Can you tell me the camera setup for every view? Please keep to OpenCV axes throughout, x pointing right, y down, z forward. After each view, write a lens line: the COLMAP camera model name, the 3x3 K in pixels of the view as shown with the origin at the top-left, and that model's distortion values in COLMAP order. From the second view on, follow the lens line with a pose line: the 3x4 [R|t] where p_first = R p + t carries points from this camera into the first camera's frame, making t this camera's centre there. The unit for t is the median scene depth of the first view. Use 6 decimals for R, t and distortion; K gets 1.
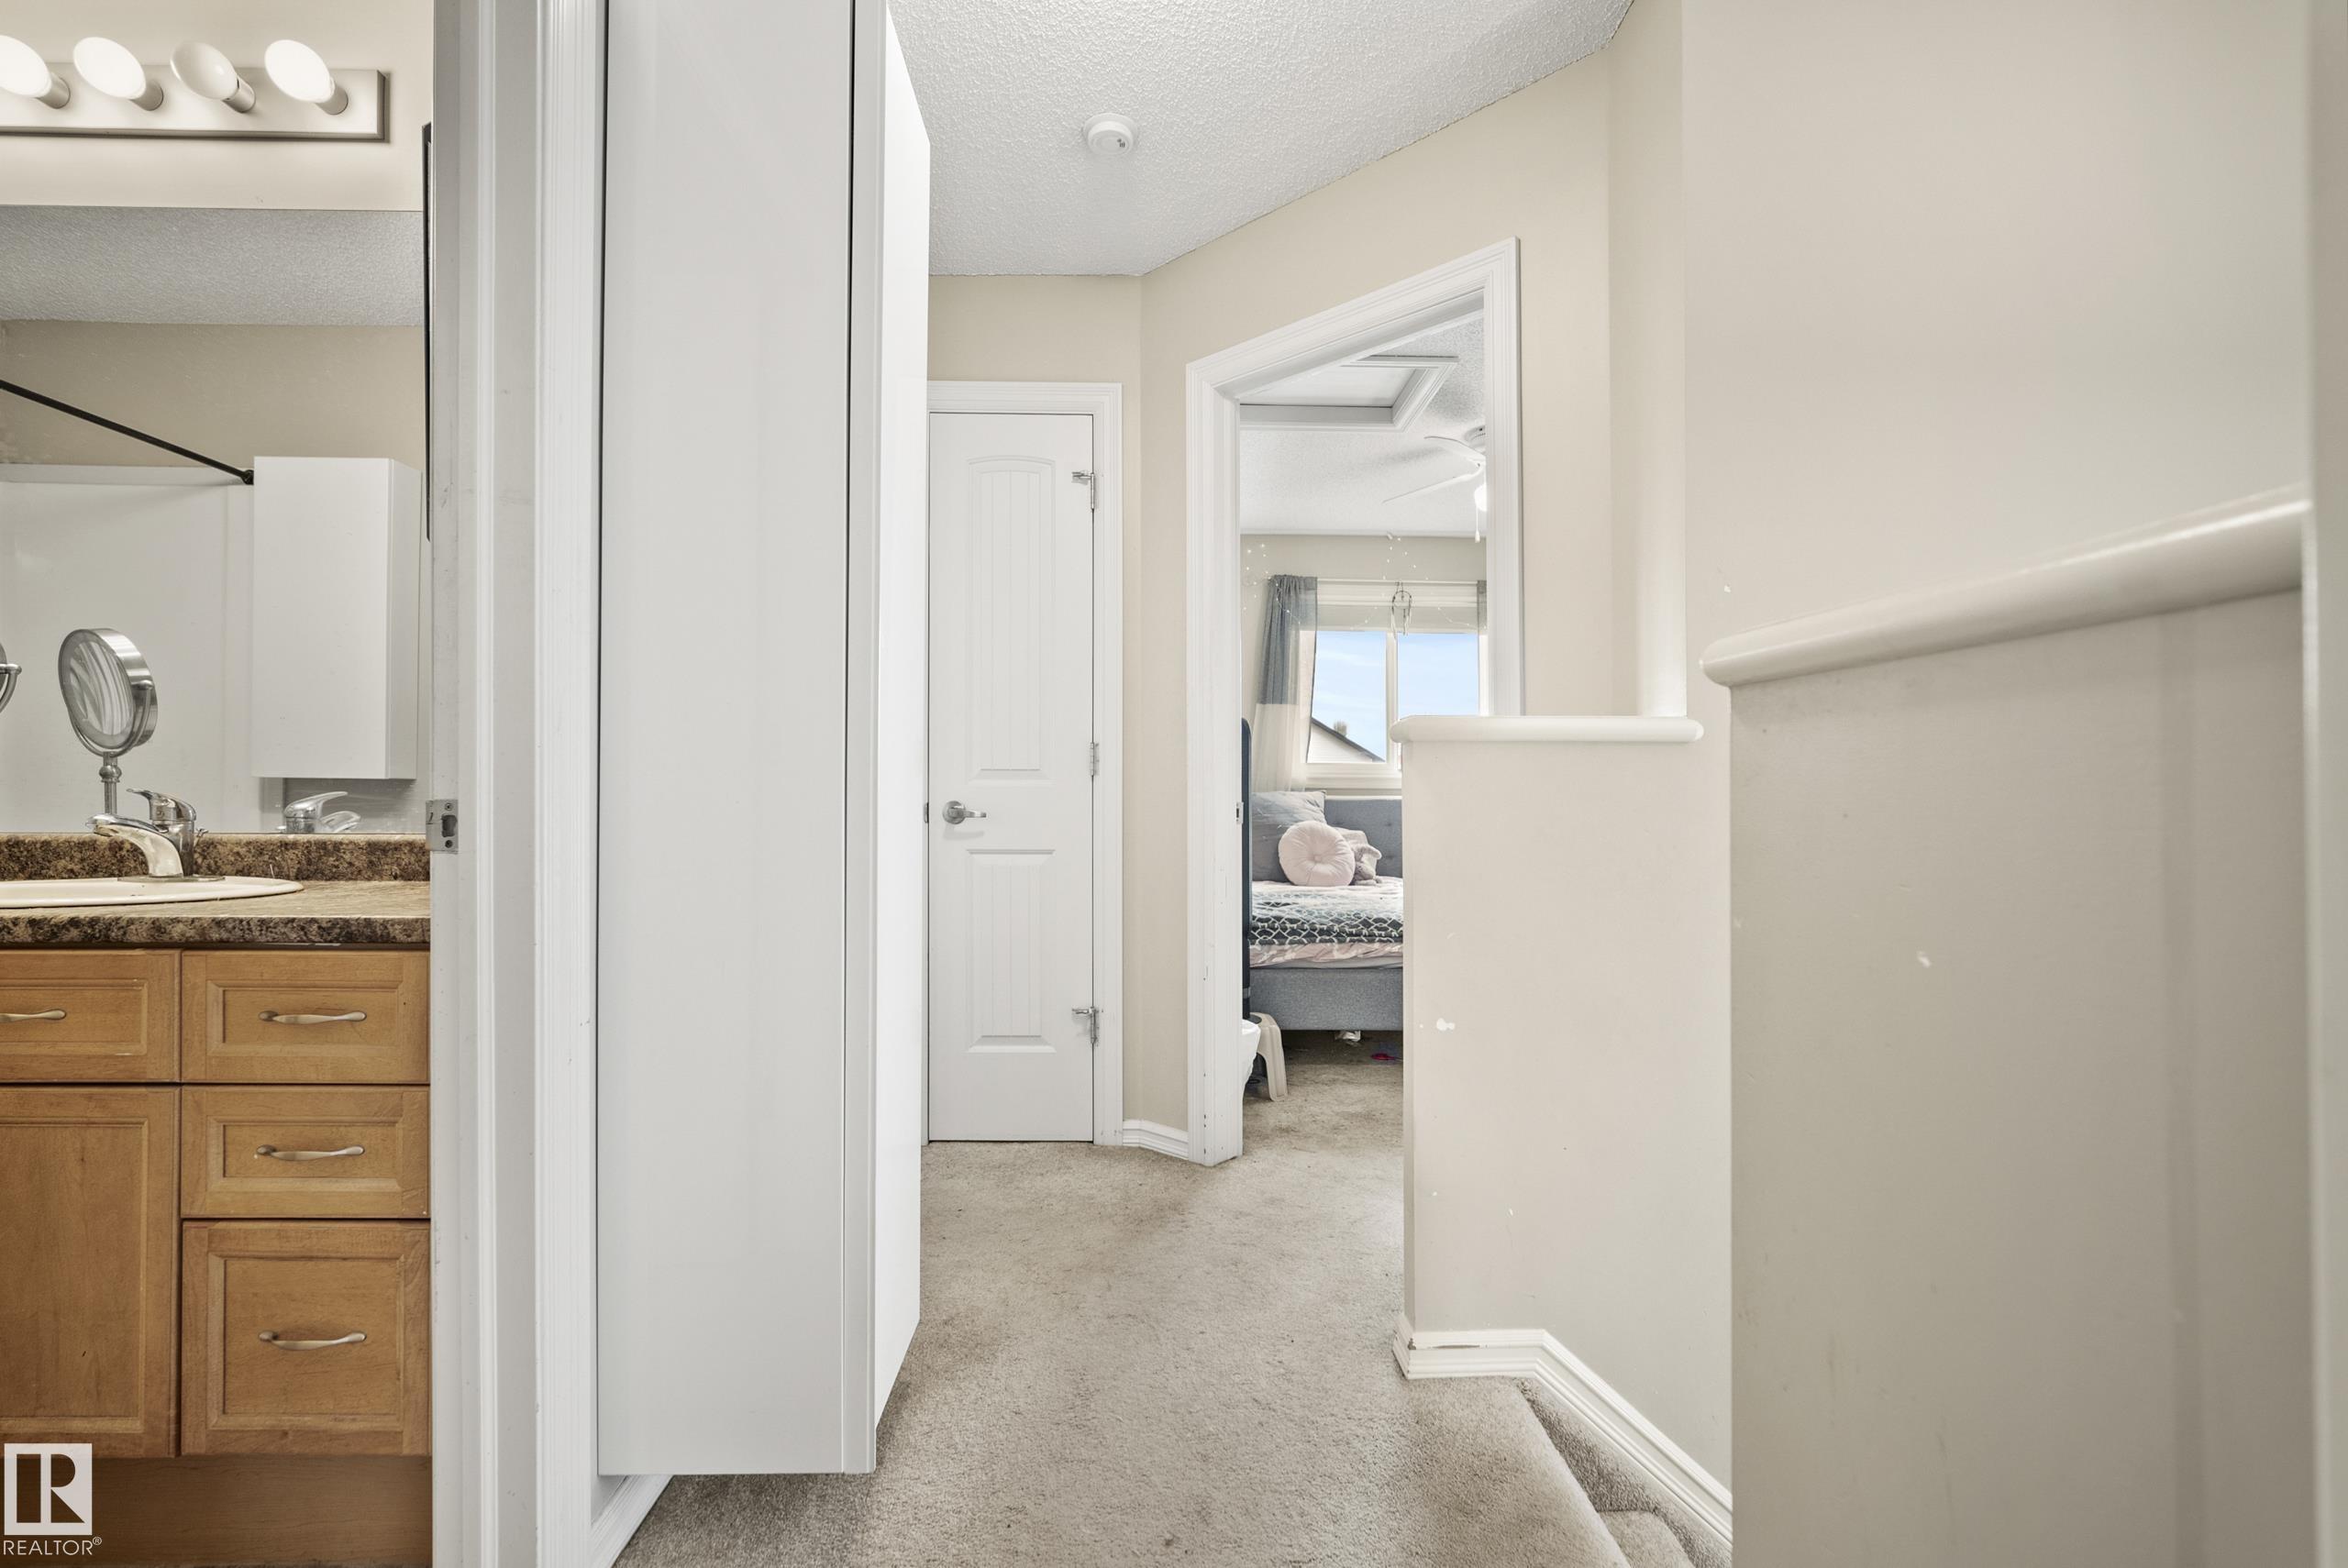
lens RADIAL K [[1043.7, 0, 1174.2], [0, 1043.7, 804.0], [0, 0, 1]] dist [-0.001199, 0.000785]
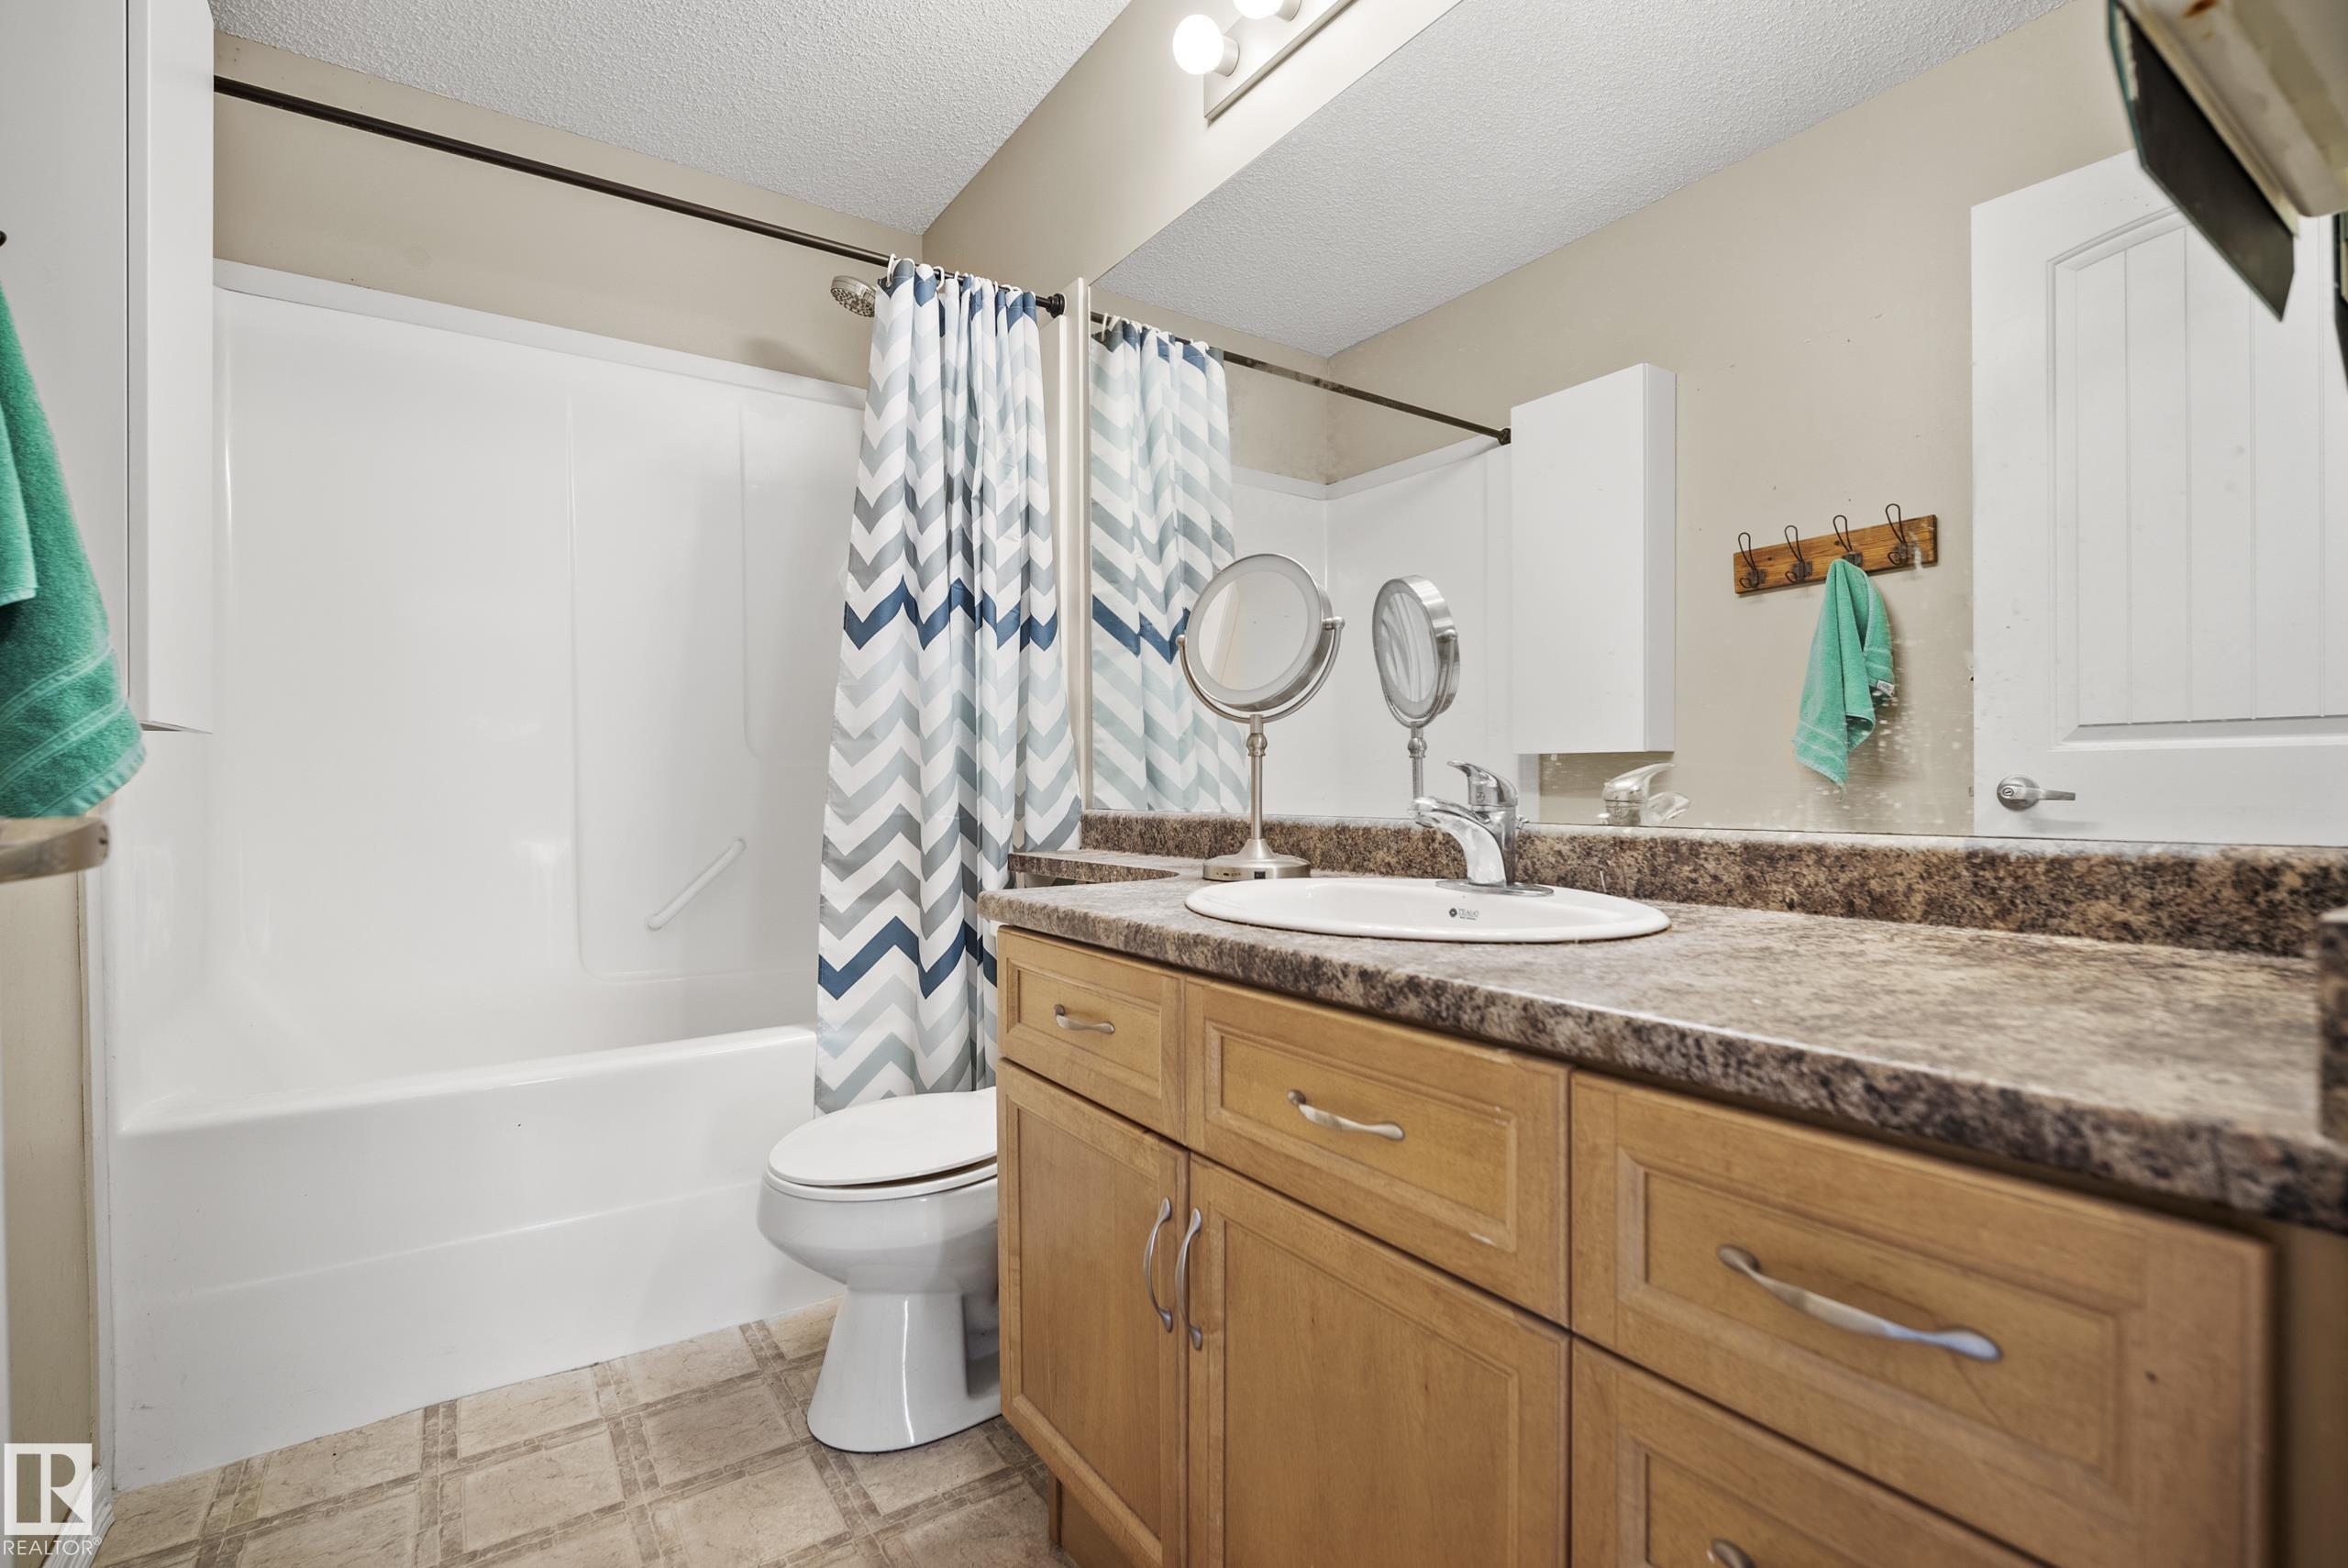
lens RADIAL K [[1043.7, 0, 1174.2], [0, 1043.7, 804.0], [0, 0, 1]] dist [-0.001199, 0.000785]
pose [[0.544835, 0.008355, -0.838501, -0.452788], [0.009522, 0.999824, 0.016149, 0.001267], [0.838489, -0.016783, 0.544660, 0.405209]]
